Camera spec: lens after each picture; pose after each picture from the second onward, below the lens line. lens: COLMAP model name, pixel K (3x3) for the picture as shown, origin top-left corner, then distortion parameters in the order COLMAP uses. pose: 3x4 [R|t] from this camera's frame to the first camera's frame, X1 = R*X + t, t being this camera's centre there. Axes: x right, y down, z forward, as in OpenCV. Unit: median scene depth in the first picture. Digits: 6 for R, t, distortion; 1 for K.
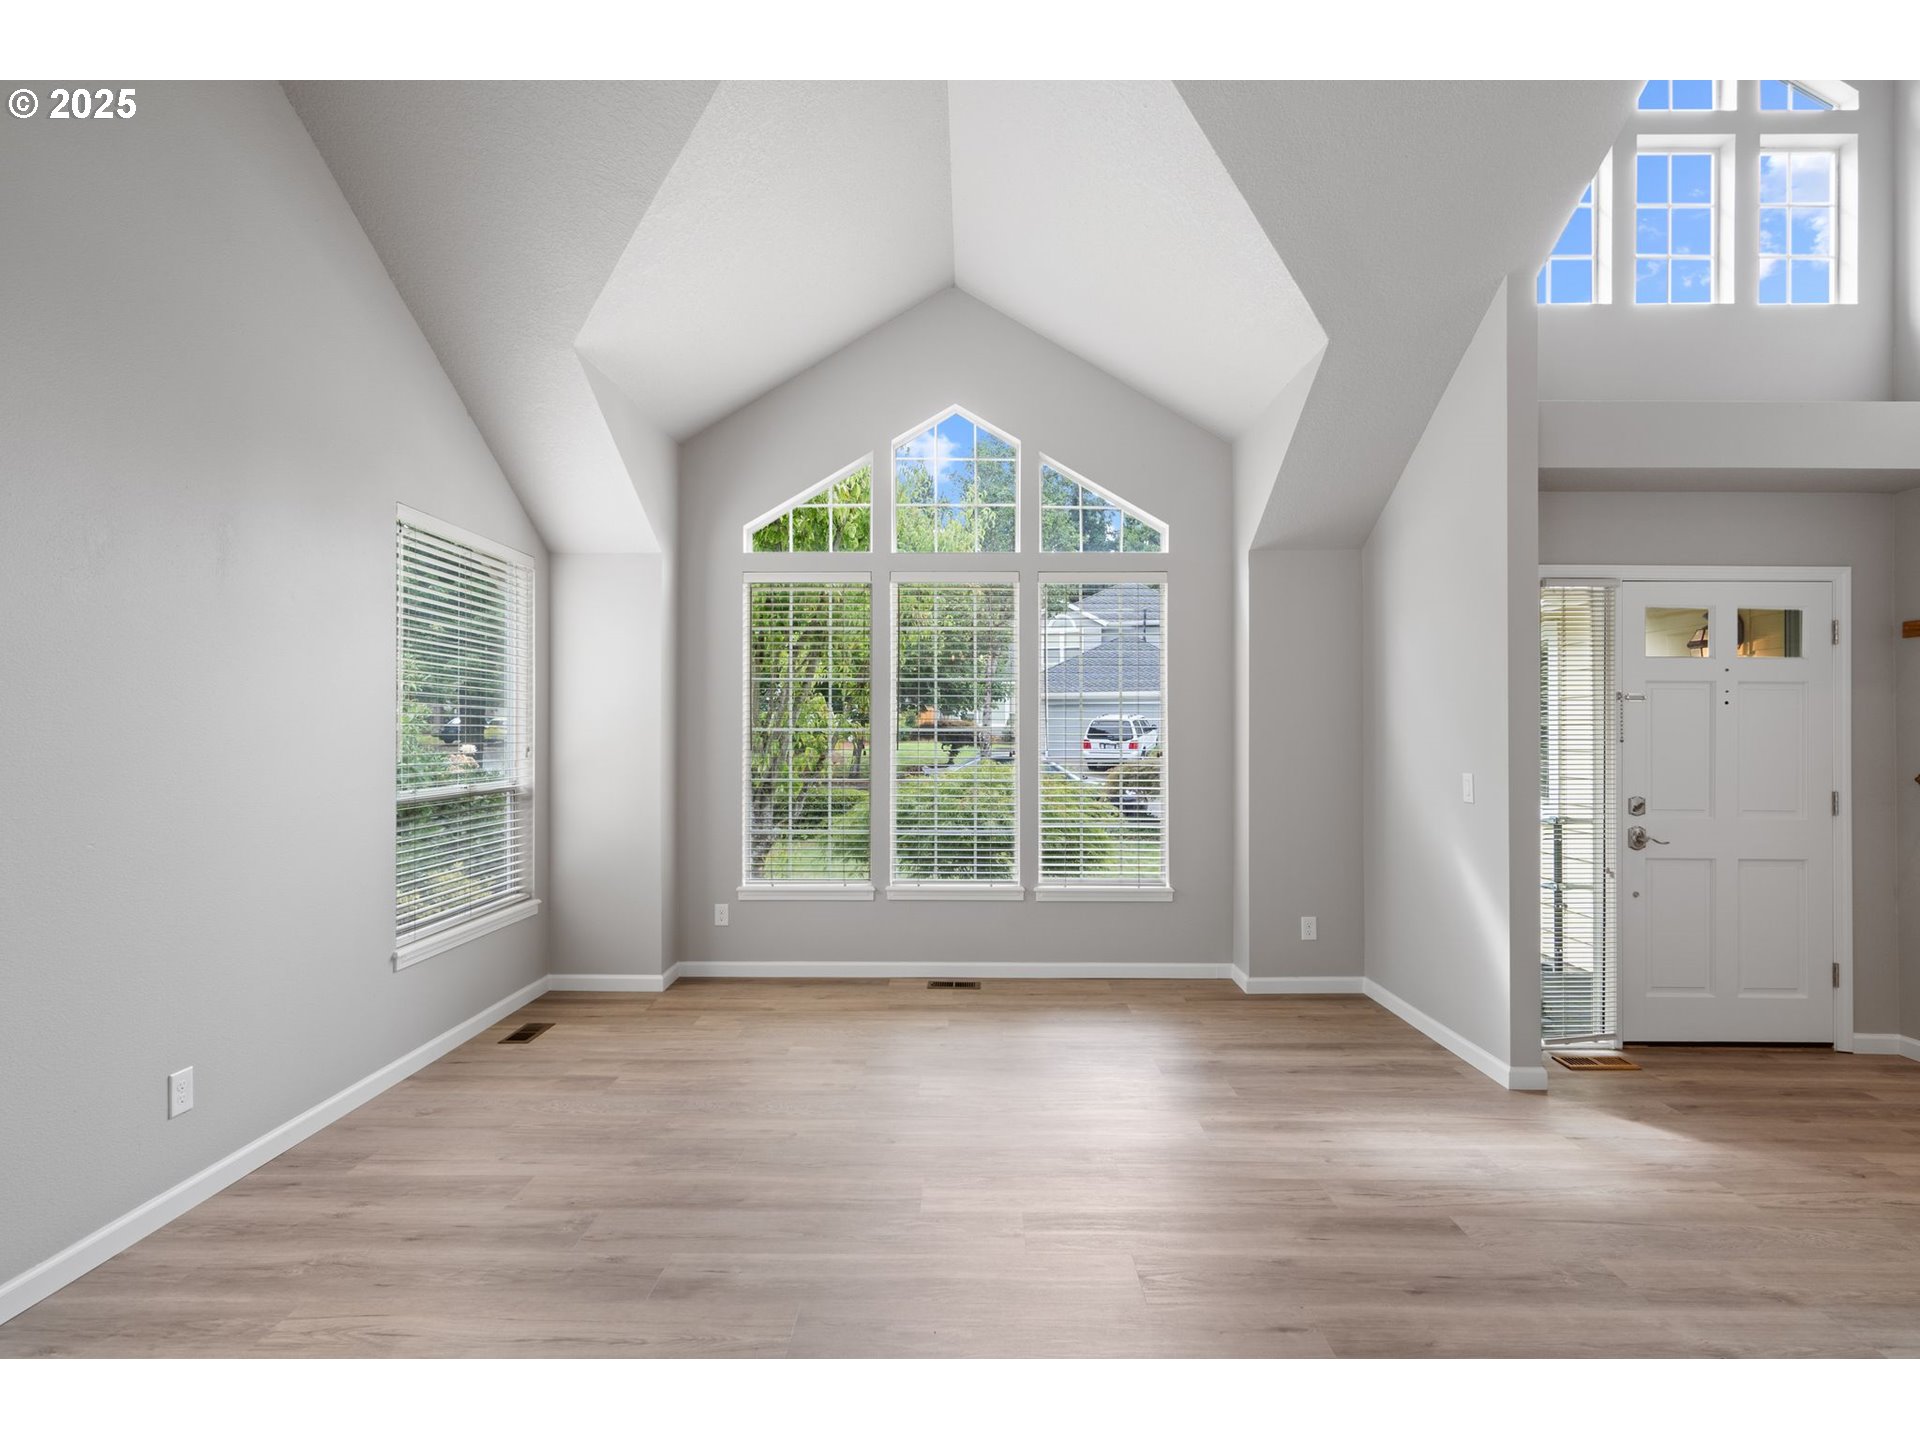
lens RADIAL K [[964.3, 0, 956.2], [0, 964.3, 724.2], [0, 0, 1]] dist [0.006567, 0.000499]
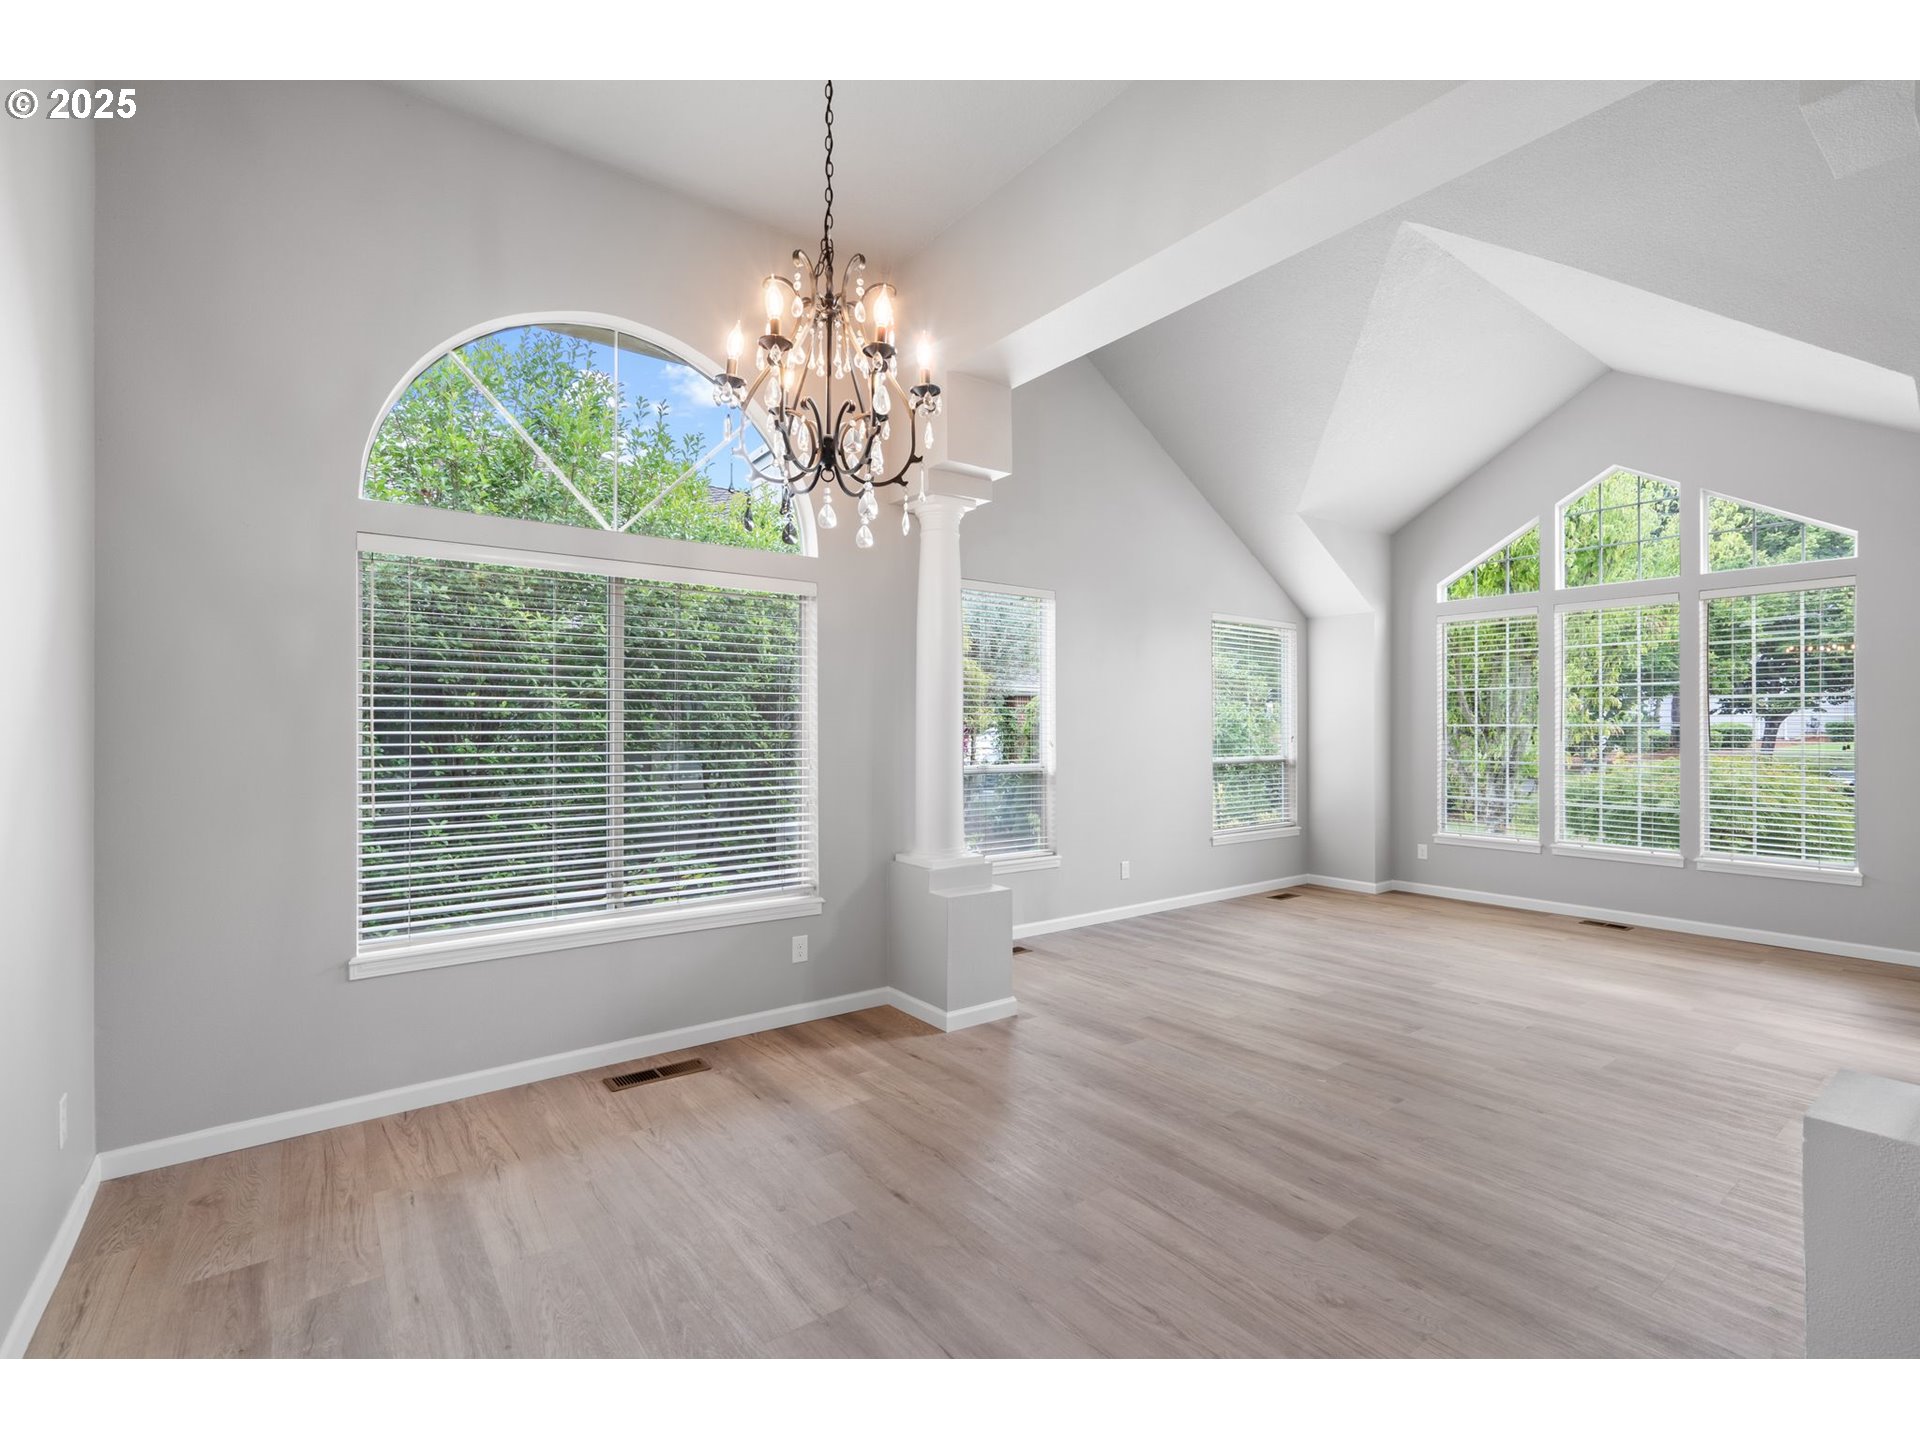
lens RADIAL K [[869.0, 0, 957.7], [0, 869.0, 723.4], [0, 0, 1]] dist [-0.002851, 0.000842]
pose [[0.617390, -0.005533, -0.786638, 0.380000], [0.007966, 0.999968, -0.000782, -0.002193], [0.786617, -0.005783, 0.617415, -0.391815]]
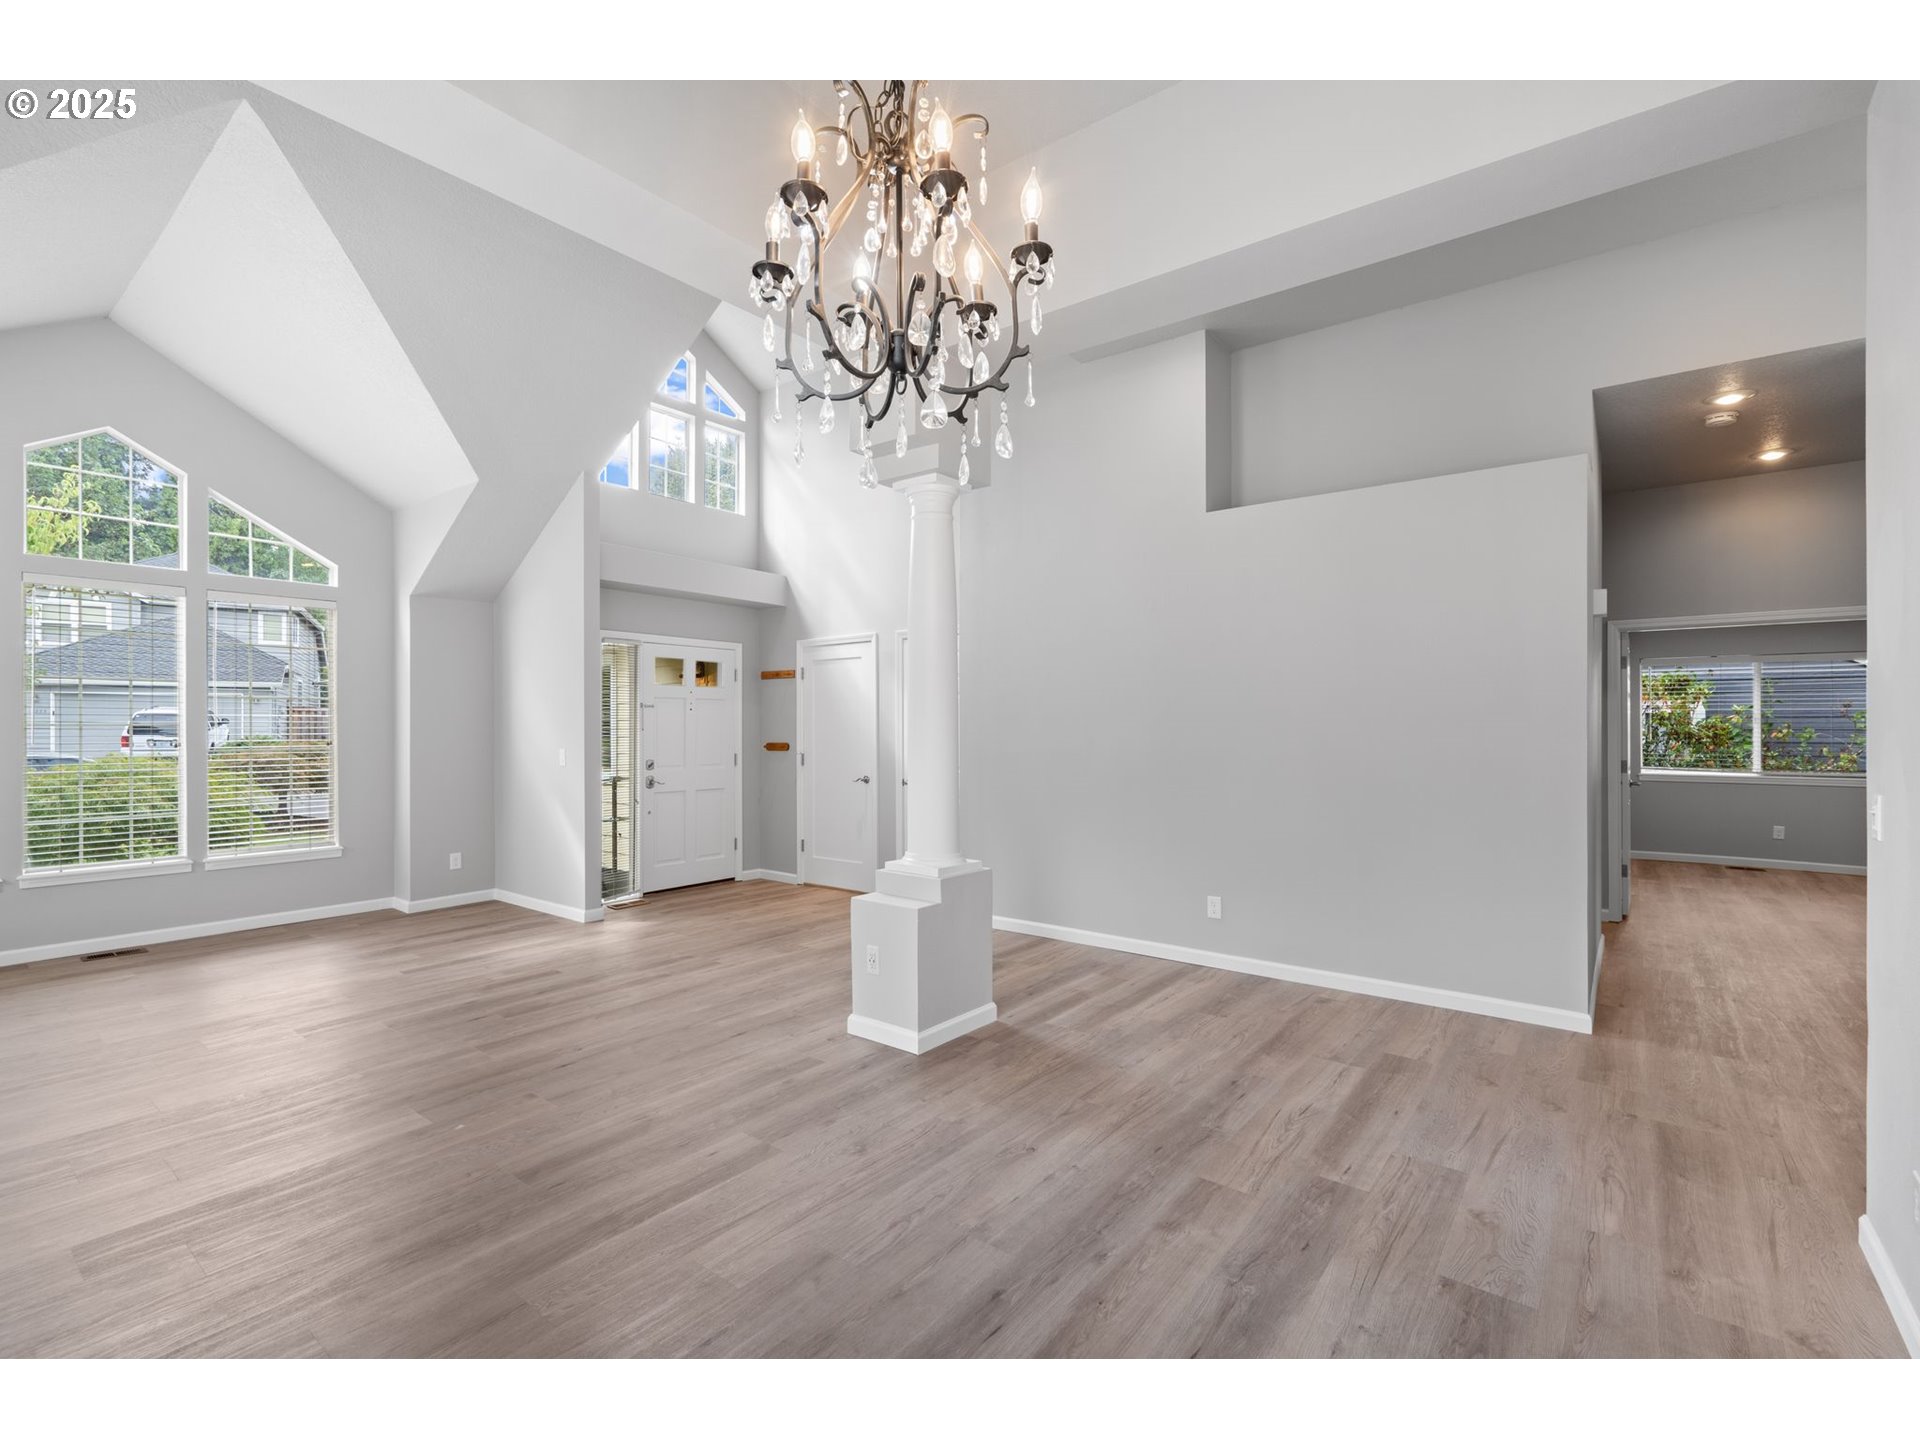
lens RADIAL K [[869.0, 0, 952.8], [0, 869.0, 723.5], [0, 0, 1]] dist [-0.002851, 0.000842]
pose [[0.608760, -0.002201, 0.793351, -0.213008], [-0.002512, 0.999986, 0.004702, -0.002619], [-0.793351, -0.004856, 0.608746, -0.383526]]
